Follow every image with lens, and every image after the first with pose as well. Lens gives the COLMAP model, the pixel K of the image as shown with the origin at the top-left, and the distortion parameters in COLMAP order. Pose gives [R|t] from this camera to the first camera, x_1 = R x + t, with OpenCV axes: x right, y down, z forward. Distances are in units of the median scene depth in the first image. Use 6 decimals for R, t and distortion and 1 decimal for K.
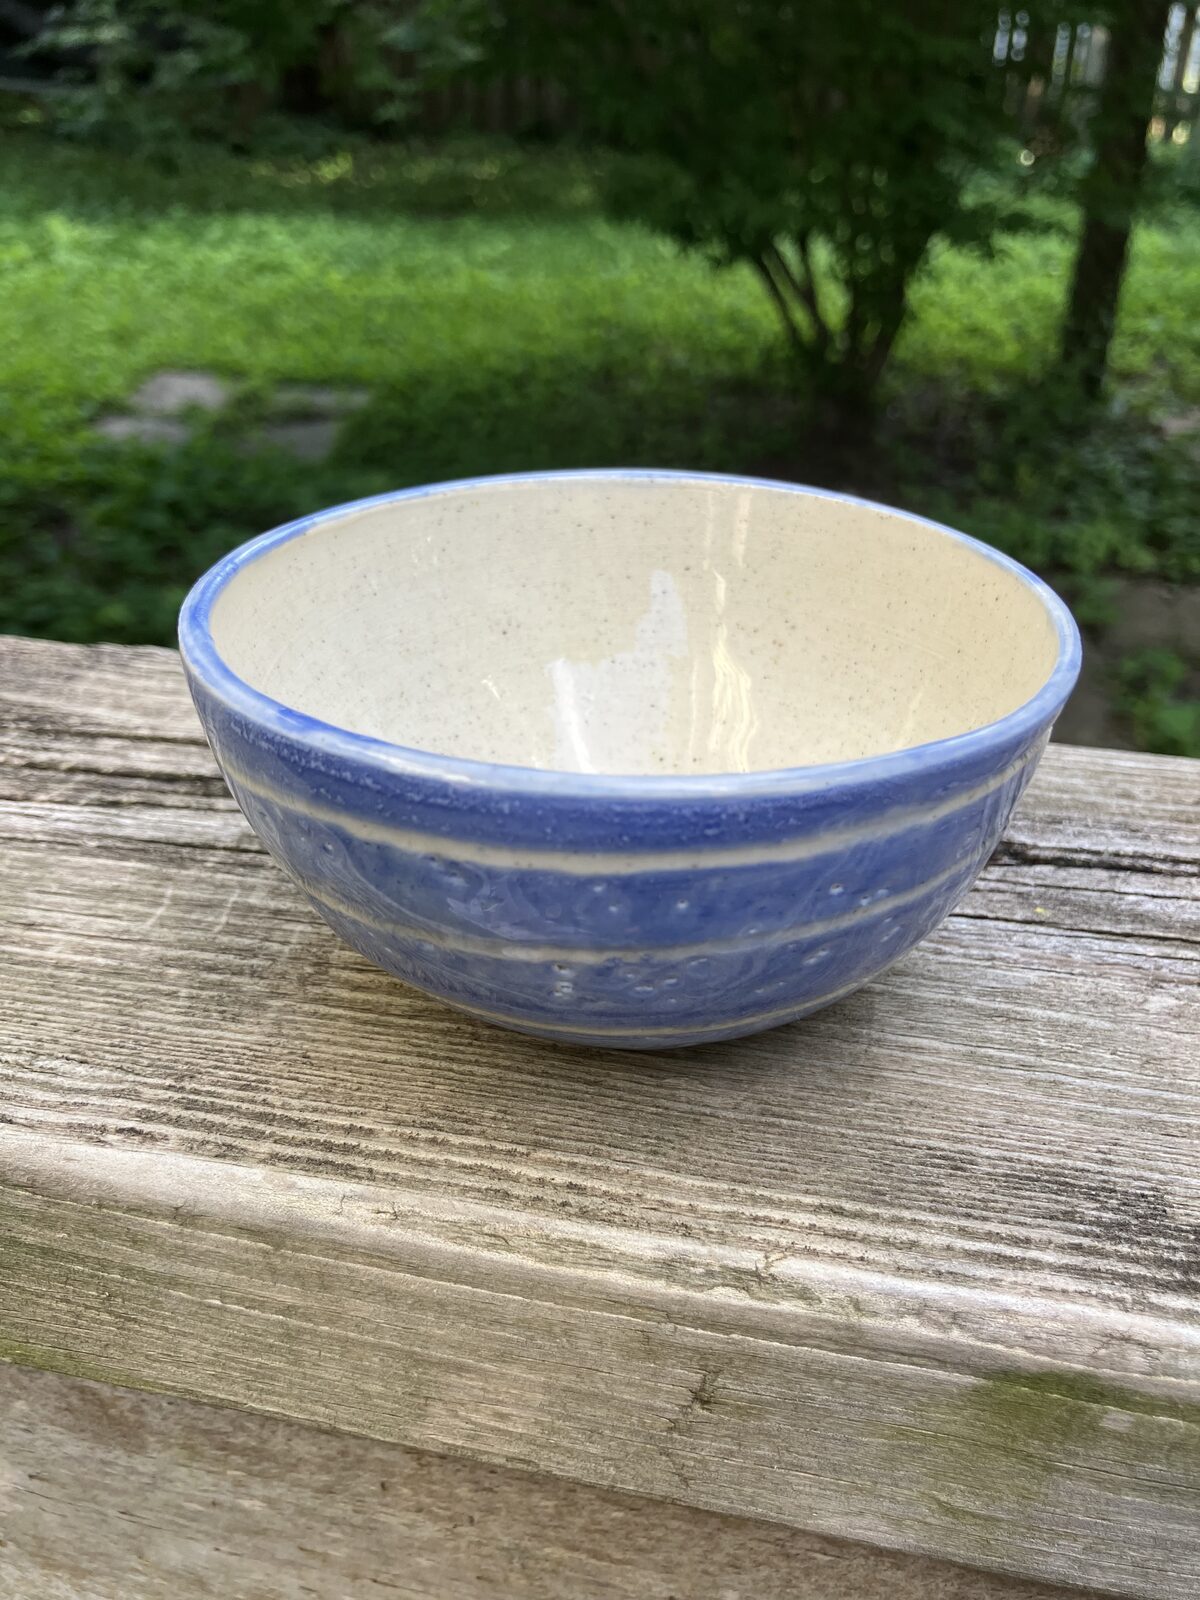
lens RADIAL K [[1380.9, 0, 608.3], [0, 1380.9, 794.8], [0, 0, 1]] dist [-0.066093, 0.085493]
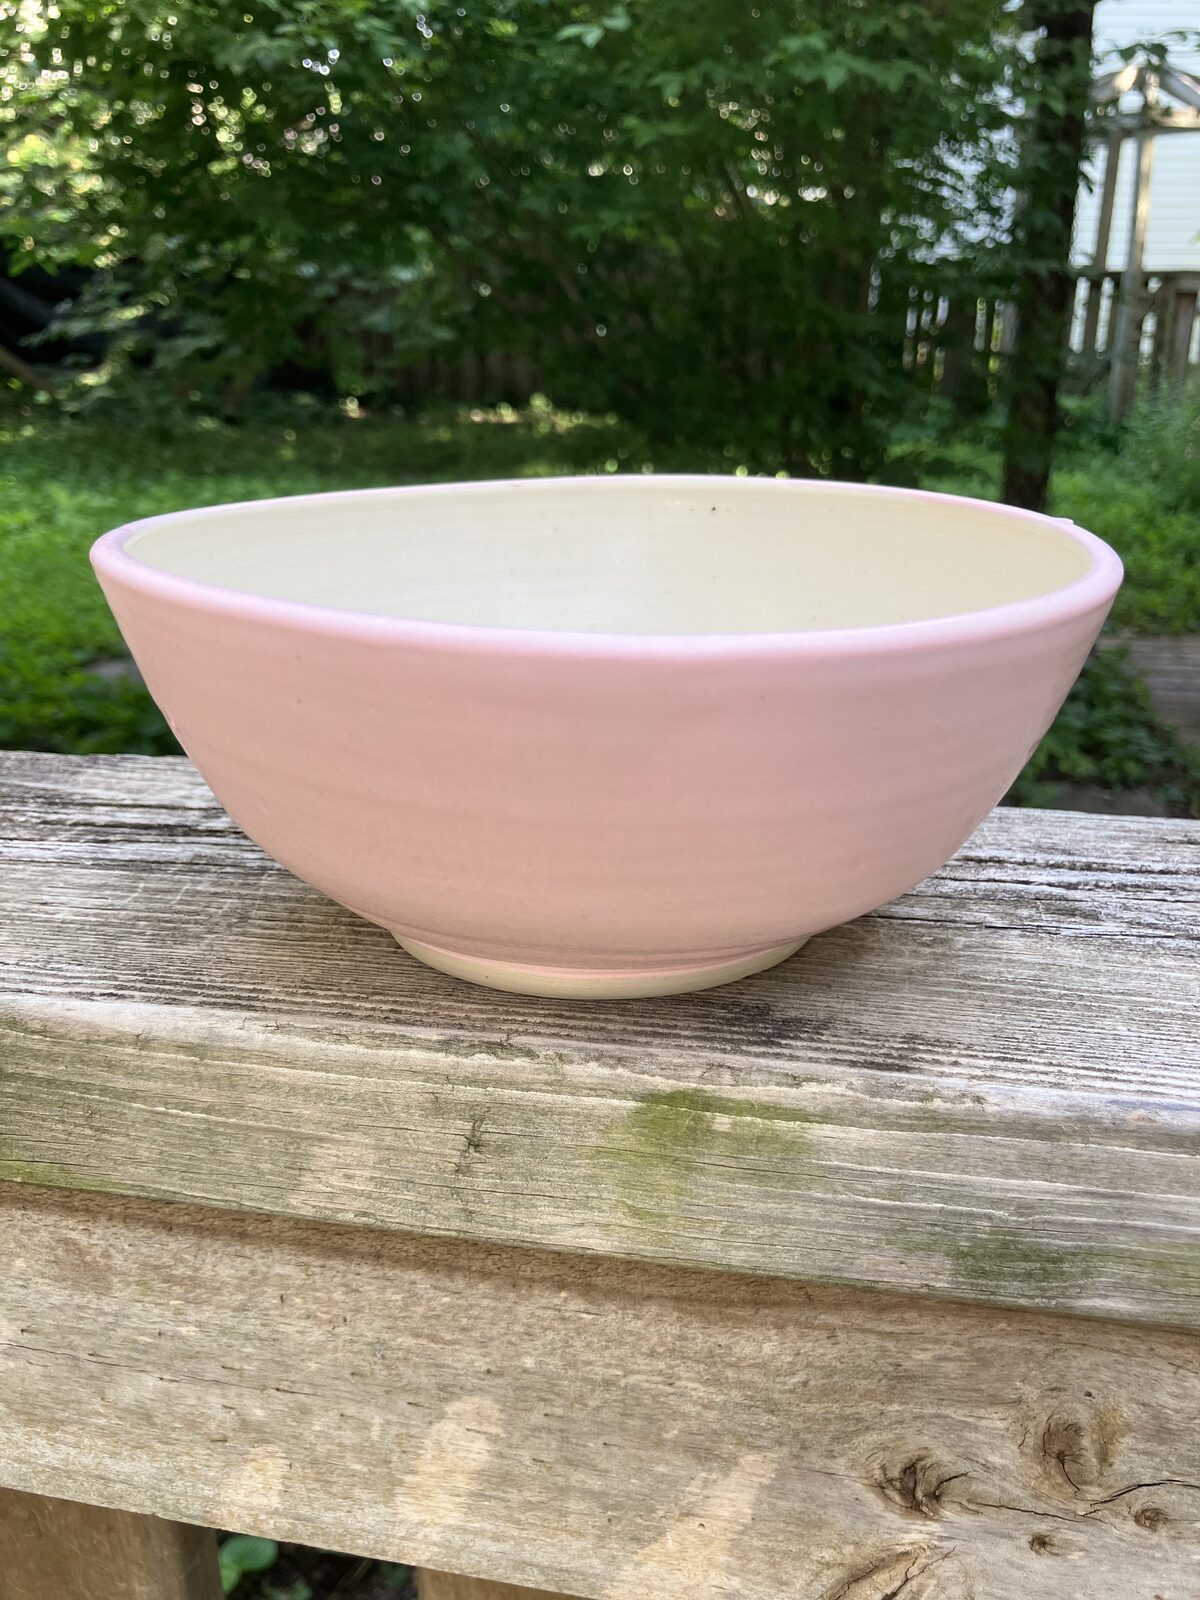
lens RADIAL K [[1352.1, 0, 607.5], [0, 1352.1, 779.4], [0, 0, 1]] dist [-0.040259, 0.046911]
pose [[0.999522, -0.026027, 0.016674, 0.173602], [0.028546, 0.984158, -0.174983, 0.260727], [-0.011855, 0.175375, 0.984430, -0.488238]]
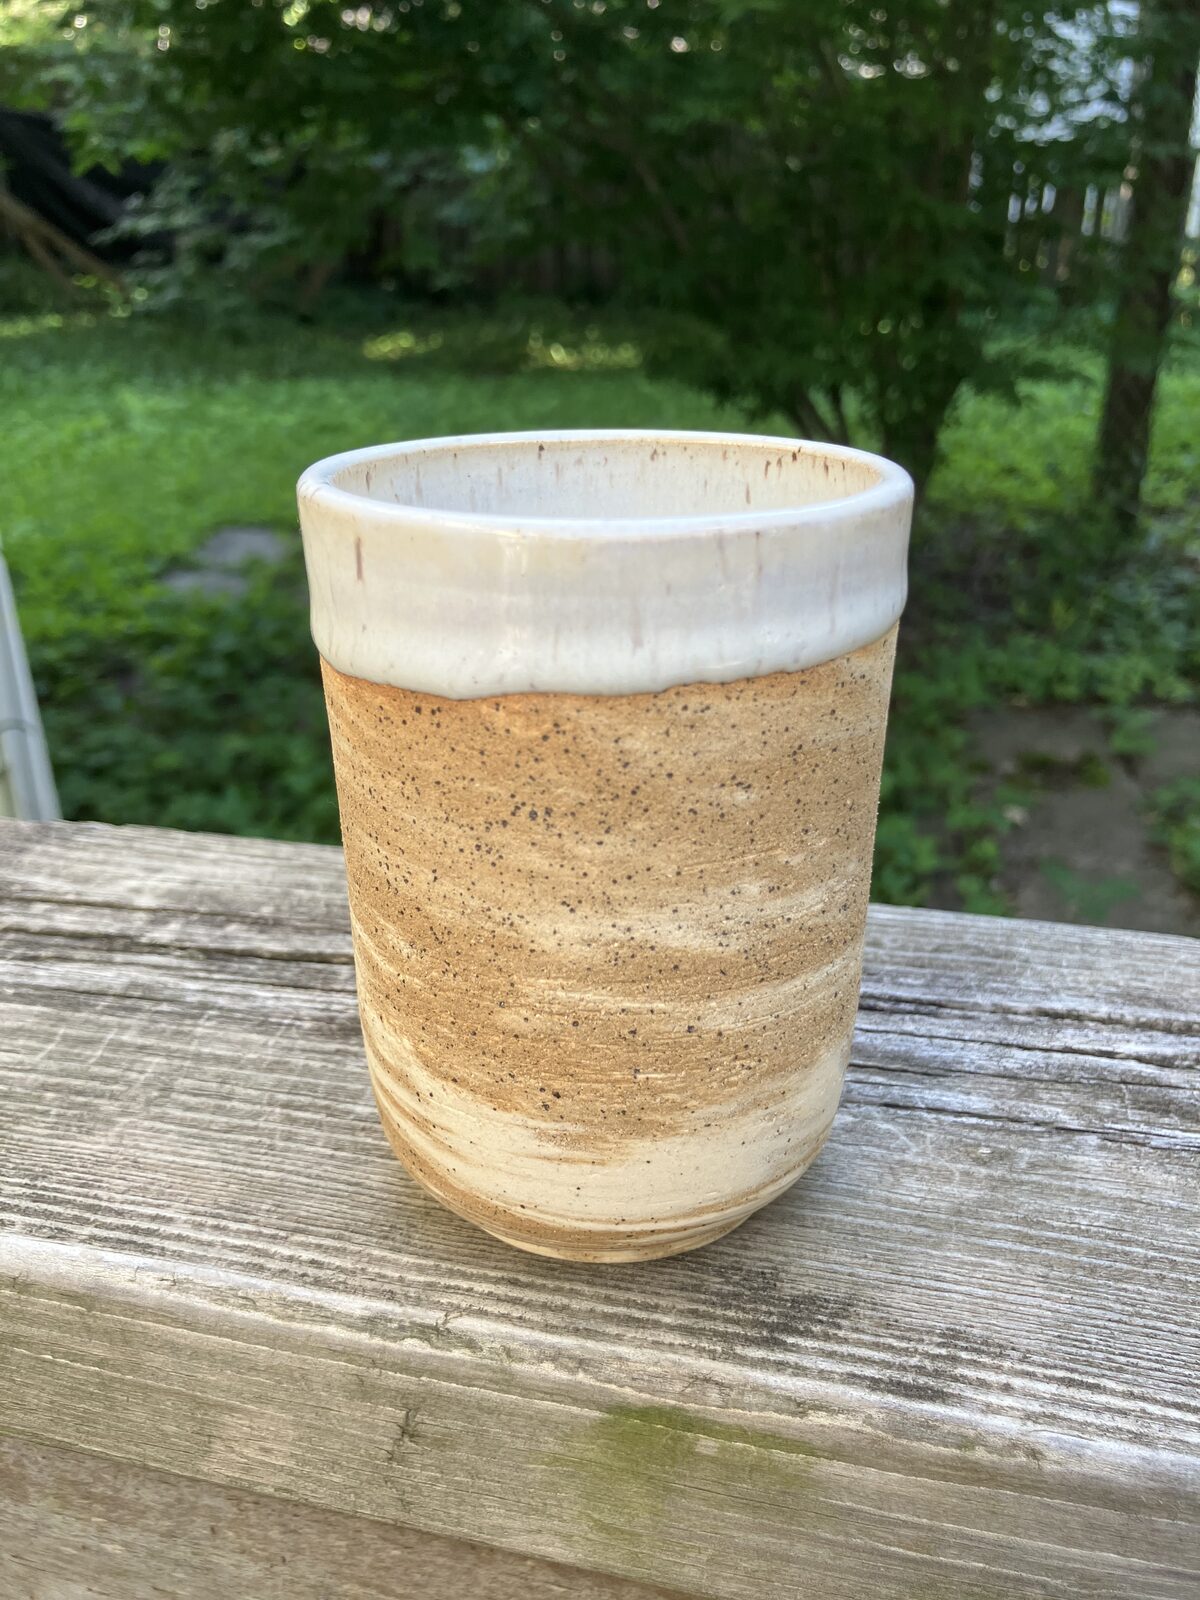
lens RADIAL K [[1373.1, 0, 598.5], [0, 1373.1, 804.5], [0, 0, 1]] dist [-0.092911, 0.152442]
pose [[0.998729, -0.013378, -0.048590, 0.266226], [0.008922, 0.995829, -0.090804, -0.020334], [0.049602, 0.090255, 0.994683, -0.251476]]
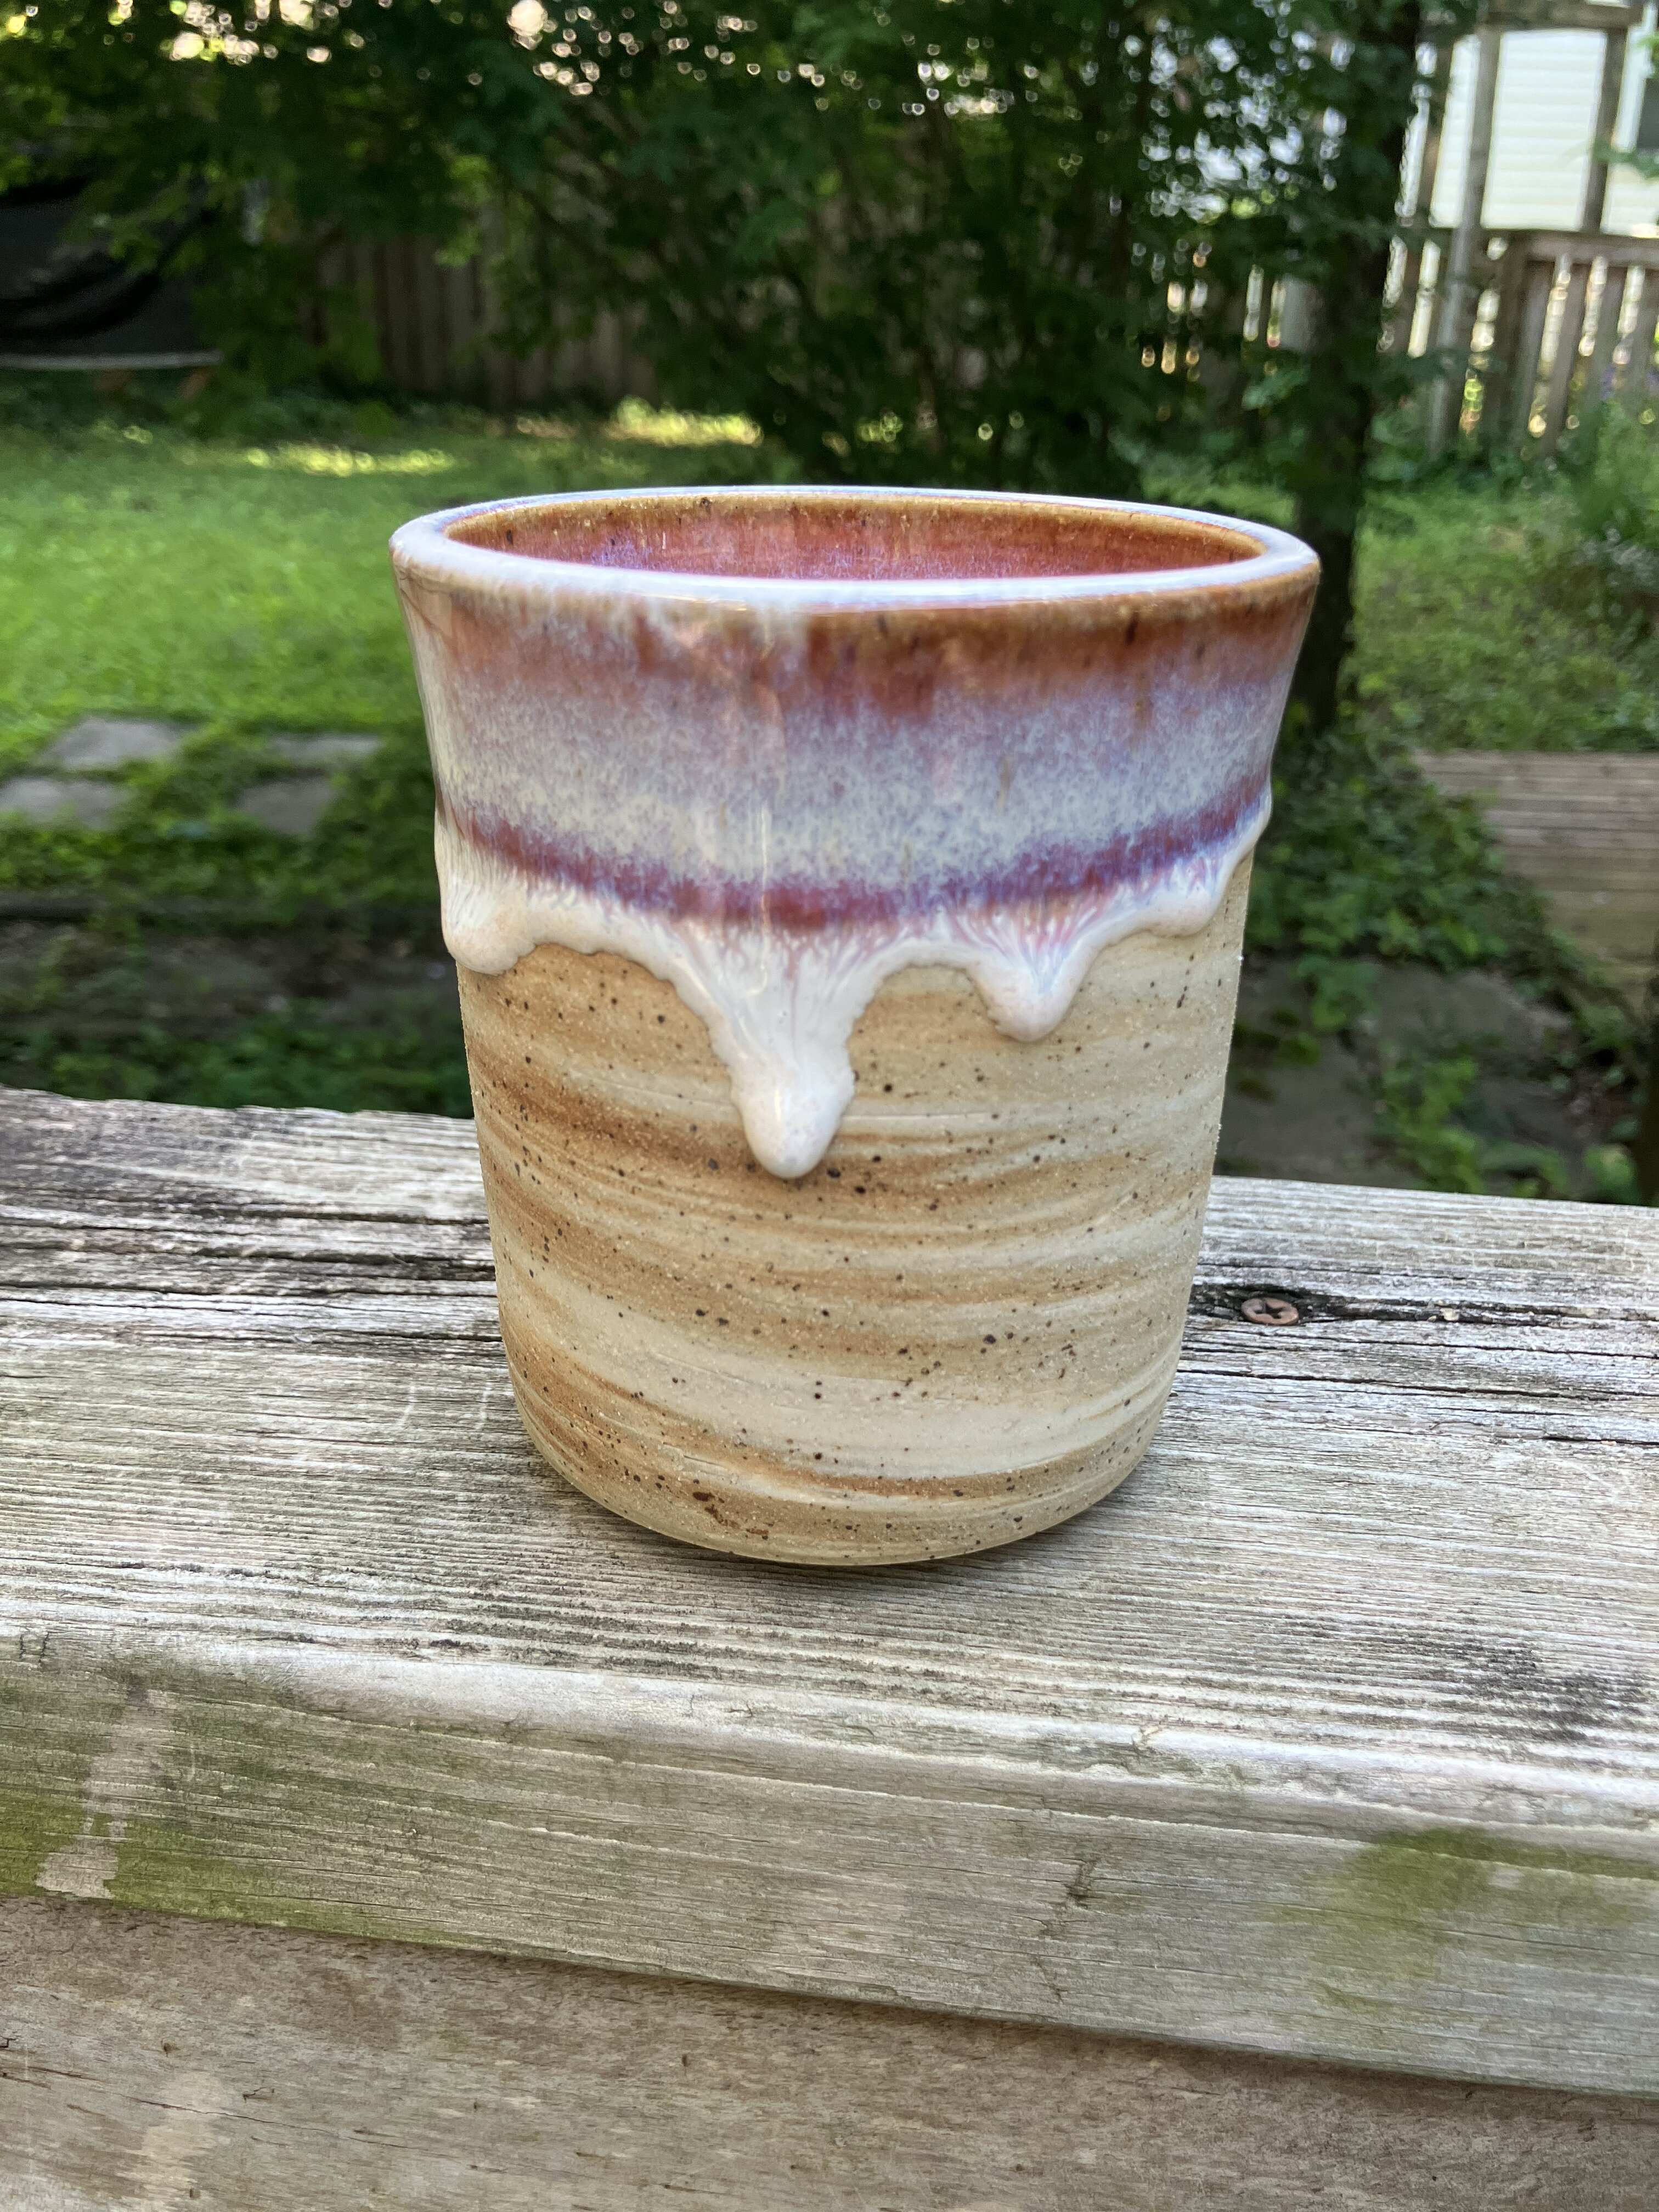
lens RADIAL K [[1848.9, 0, 828.3], [0, 1848.9, 1099.4], [0, 0, 1]] dist [-0.006226, 0.006297]
pose [[0.996954, -0.032090, 0.071086, -0.152063], [0.038203, 0.995530, -0.086373, -0.002706], [-0.067996, 0.088825, 0.993724, -0.266436]]
